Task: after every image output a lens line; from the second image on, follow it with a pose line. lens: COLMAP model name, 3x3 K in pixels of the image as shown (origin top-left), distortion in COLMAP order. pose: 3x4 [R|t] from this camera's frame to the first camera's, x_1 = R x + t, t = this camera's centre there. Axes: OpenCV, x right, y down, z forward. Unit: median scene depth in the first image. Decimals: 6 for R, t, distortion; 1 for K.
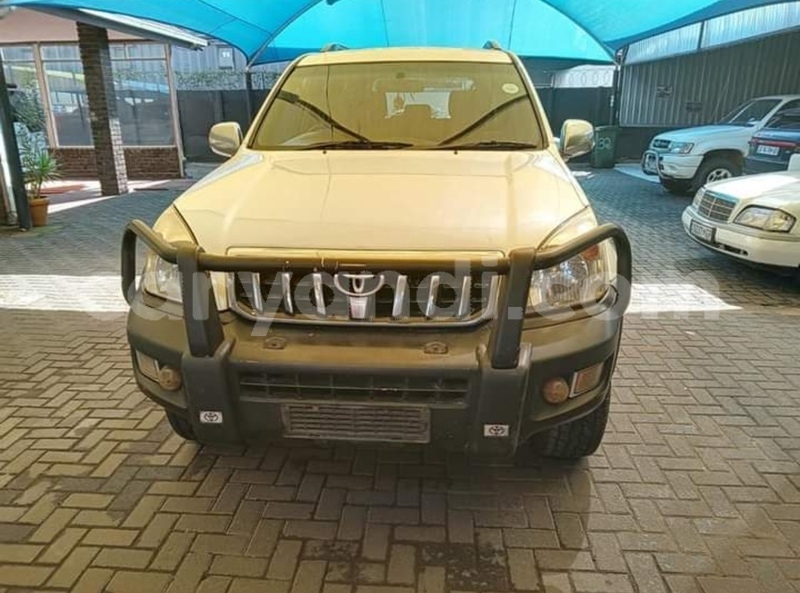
lens RADIAL K [[595.4, 0, 396.4], [0, 595.4, 301.4], [0, 0, 1]] dist [0.011096, -0.006695]
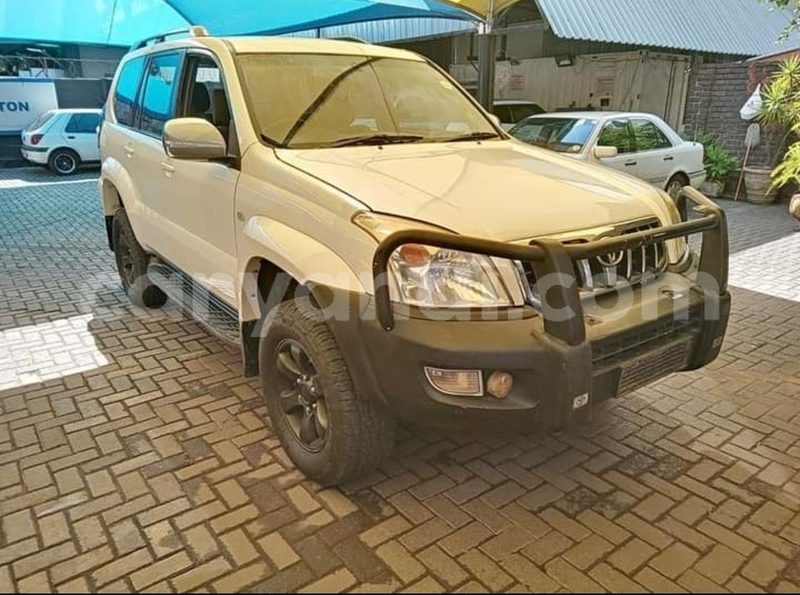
lens RADIAL K [[595.4, 0, 400.6], [0, 595.4, 296.7], [0, 0, 1]] dist [0.011096, -0.006695]
pose [[0.753594, -0.199103, 0.626461, -0.712816], [0.200030, 0.977288, 0.069979, -0.070765], [-0.626166, 0.072575, 0.776305, 0.232216]]
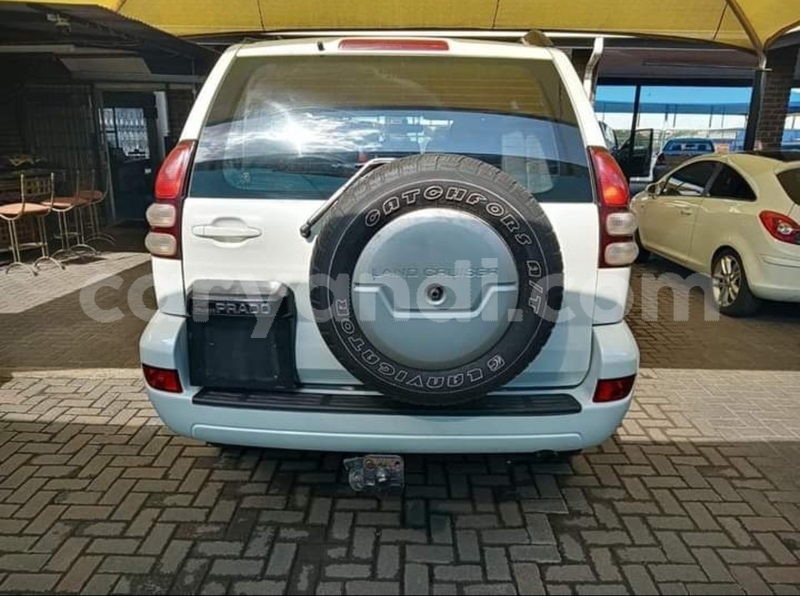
lens RADIAL K [[595.4, 0, 400.4], [0, 595.4, 296.7], [0, 0, 1]] dist [0.011096, -0.006695]
pose [[-0.998280, -0.002180, -0.058589, 0.117820], [-0.033339, 0.843121, 0.536689, -0.881722], [0.048227, 0.537719, -0.841744, 2.698439]]
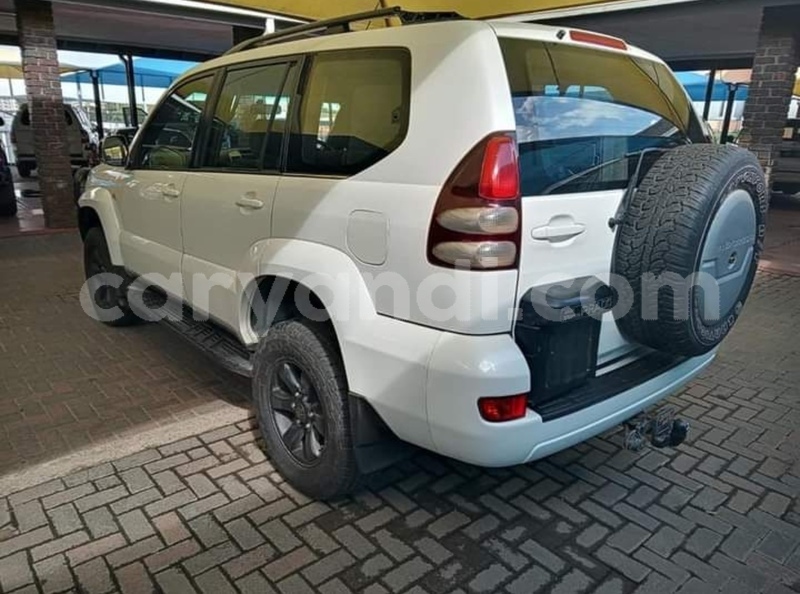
lens RADIAL K [[595.4, 0, 397.5], [0, 595.4, 300.7], [0, 0, 1]] dist [0.011096, -0.006695]
pose [[-0.700702, 0.177161, -0.691109, 0.840896], [-0.246322, 0.849043, 0.467388, -0.765015], [0.669584, 0.497735, -0.551287, 2.352021]]
